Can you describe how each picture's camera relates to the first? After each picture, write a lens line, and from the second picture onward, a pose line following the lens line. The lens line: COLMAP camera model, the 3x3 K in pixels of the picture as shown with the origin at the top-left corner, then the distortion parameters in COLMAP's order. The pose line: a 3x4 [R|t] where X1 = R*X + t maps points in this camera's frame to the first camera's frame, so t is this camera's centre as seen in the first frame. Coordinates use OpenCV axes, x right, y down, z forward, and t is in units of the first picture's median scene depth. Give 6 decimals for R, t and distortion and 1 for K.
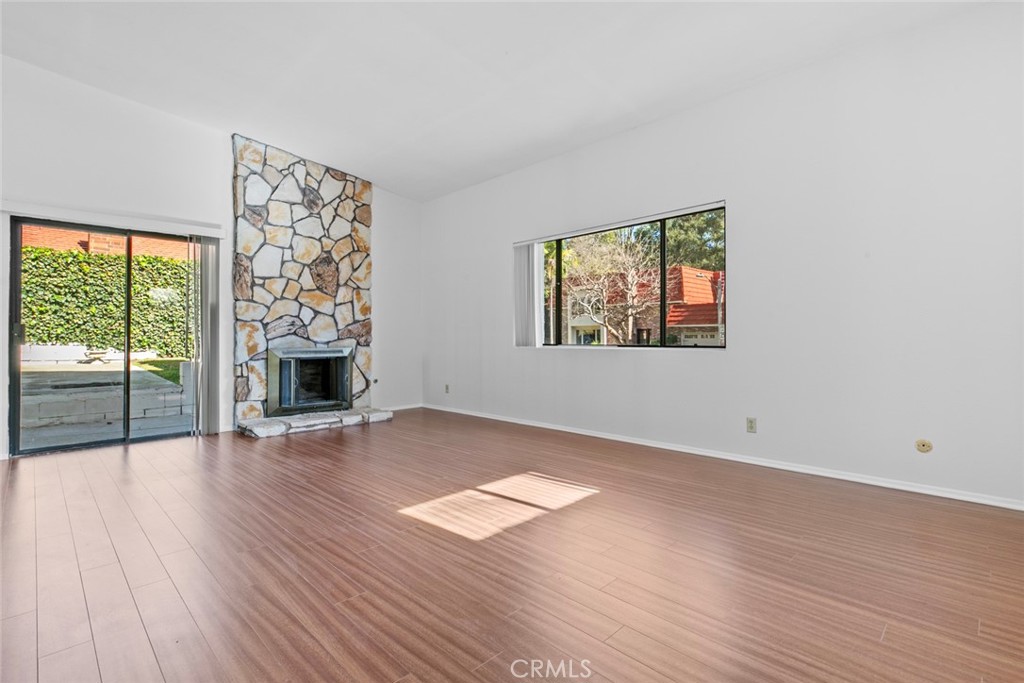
lens RADIAL K [[468.5, 0, 521.9], [0, 468.5, 330.9], [0, 0, 1]] dist [0.003397, 0.000324]
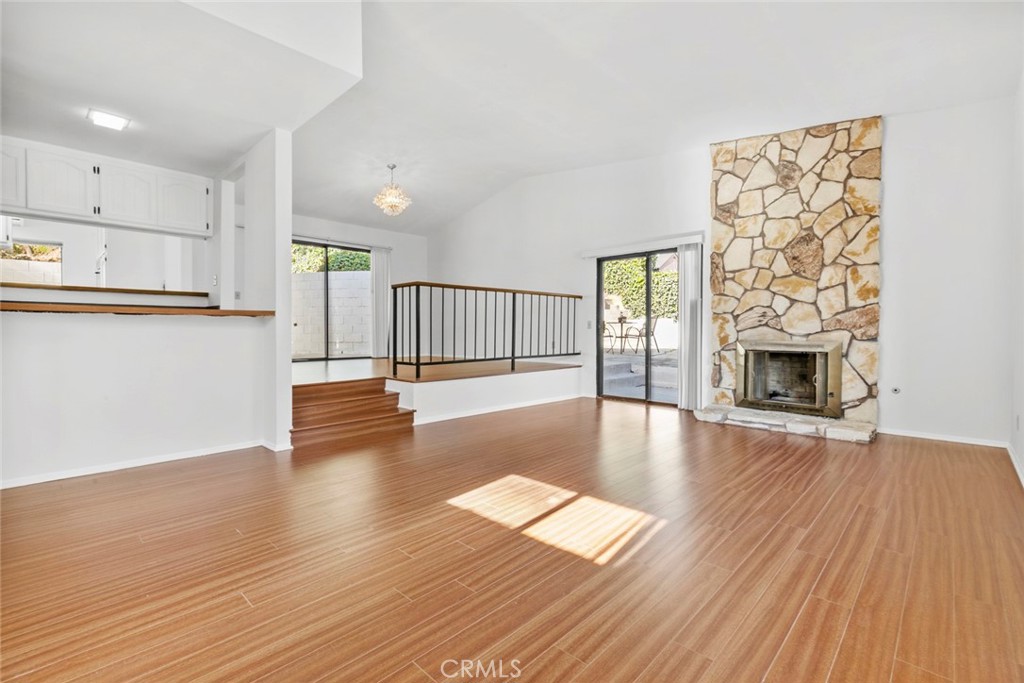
lens RADIAL K [[468.5, 0, 522.4], [0, 468.5, 334.4], [0, 0, 1]] dist [0.003397, 0.000324]
pose [[0.027250, 0.013379, -0.999539, 0.454538], [0.013520, 0.999814, 0.013751, 0.005150], [0.999537, -0.013889, 0.027064, 0.487880]]
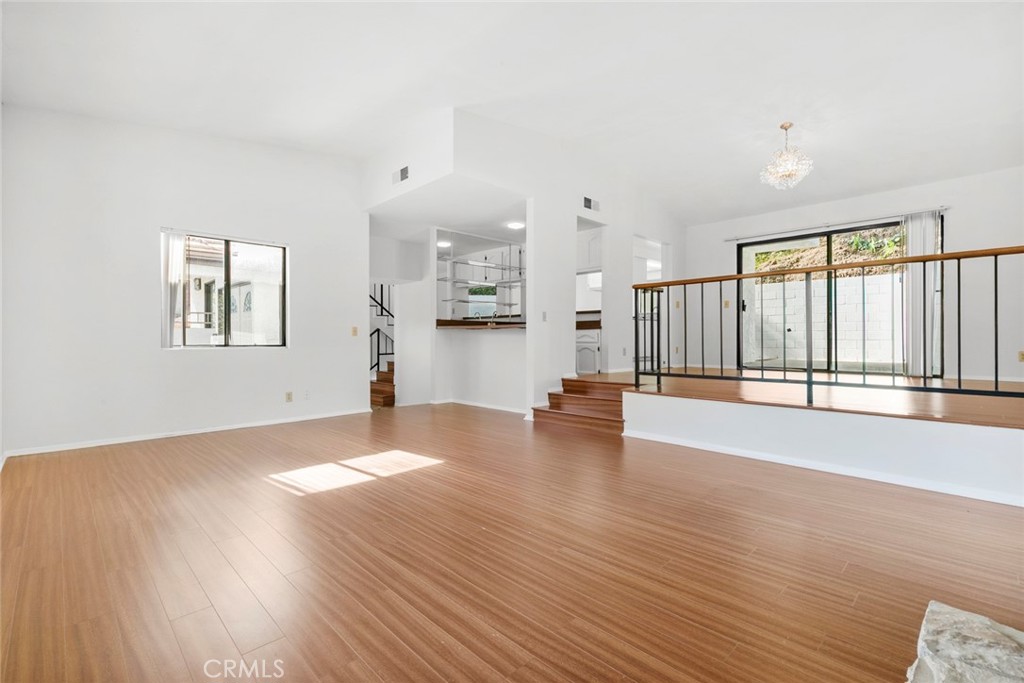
lens RADIAL K [[468.5, 0, 506.0], [0, 468.5, 338.8], [0, 0, 1]] dist [0.003397, 0.000324]
pose [[-0.999621, 0.001024, 0.027520, -0.233776], [0.000622, 0.999893, -0.014590, 0.022694], [-0.027532, -0.014567, -0.999515, 1.159064]]
